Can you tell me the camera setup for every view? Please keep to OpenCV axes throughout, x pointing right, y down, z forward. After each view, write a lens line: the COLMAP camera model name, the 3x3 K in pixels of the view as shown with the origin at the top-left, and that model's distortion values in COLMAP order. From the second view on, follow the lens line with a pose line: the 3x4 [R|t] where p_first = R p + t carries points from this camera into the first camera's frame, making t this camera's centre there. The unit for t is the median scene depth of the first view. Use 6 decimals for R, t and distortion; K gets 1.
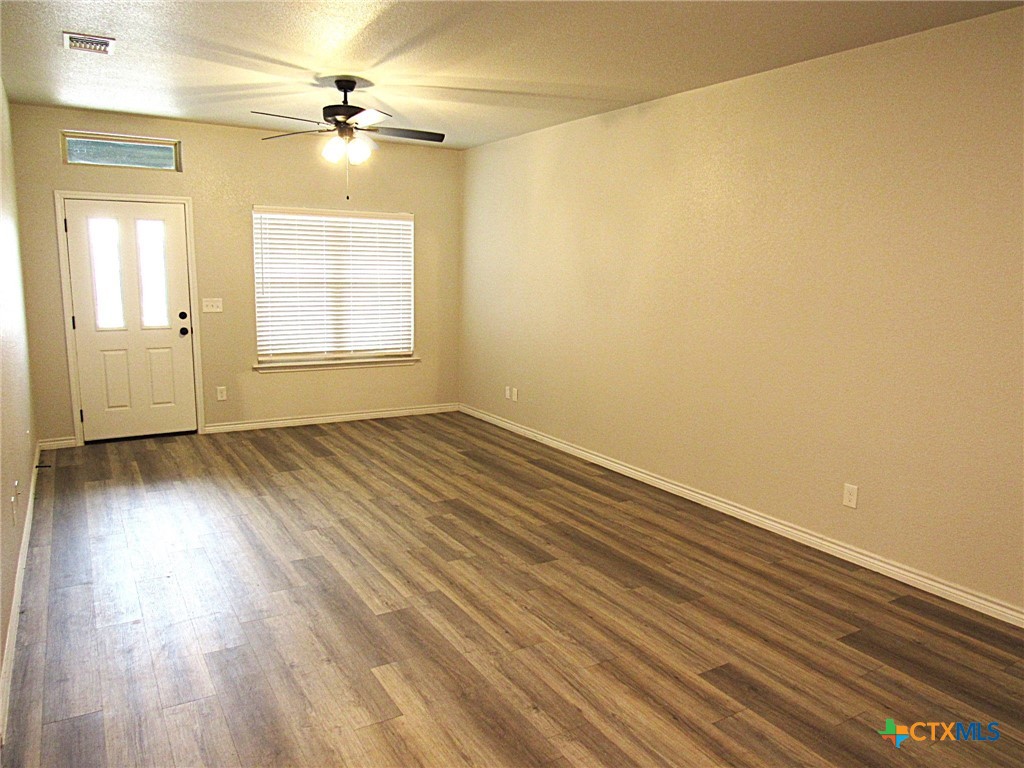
lens RADIAL K [[743.2, 0, 512.0], [0, 743.2, 384.0], [0, 0, 1]] dist [0.000272, 0.004201]
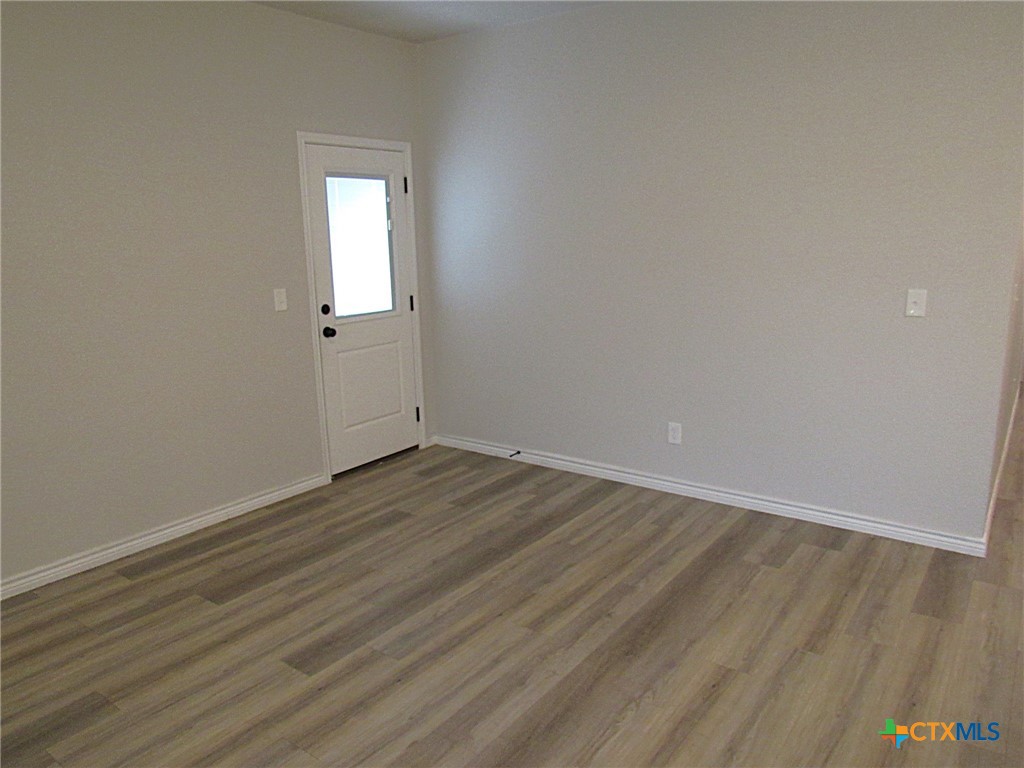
lens RADIAL K [[743.2, 0, 512.0], [0, 743.2, 384.0], [0, 0, 1]] dist [0.000272, 0.004201]
pose [[-0.390007, -0.196706, 0.899556, -0.547194], [0.152622, 0.949595, 0.273818, -0.145960], [-0.908075, 0.244083, -0.340327, 0.925671]]
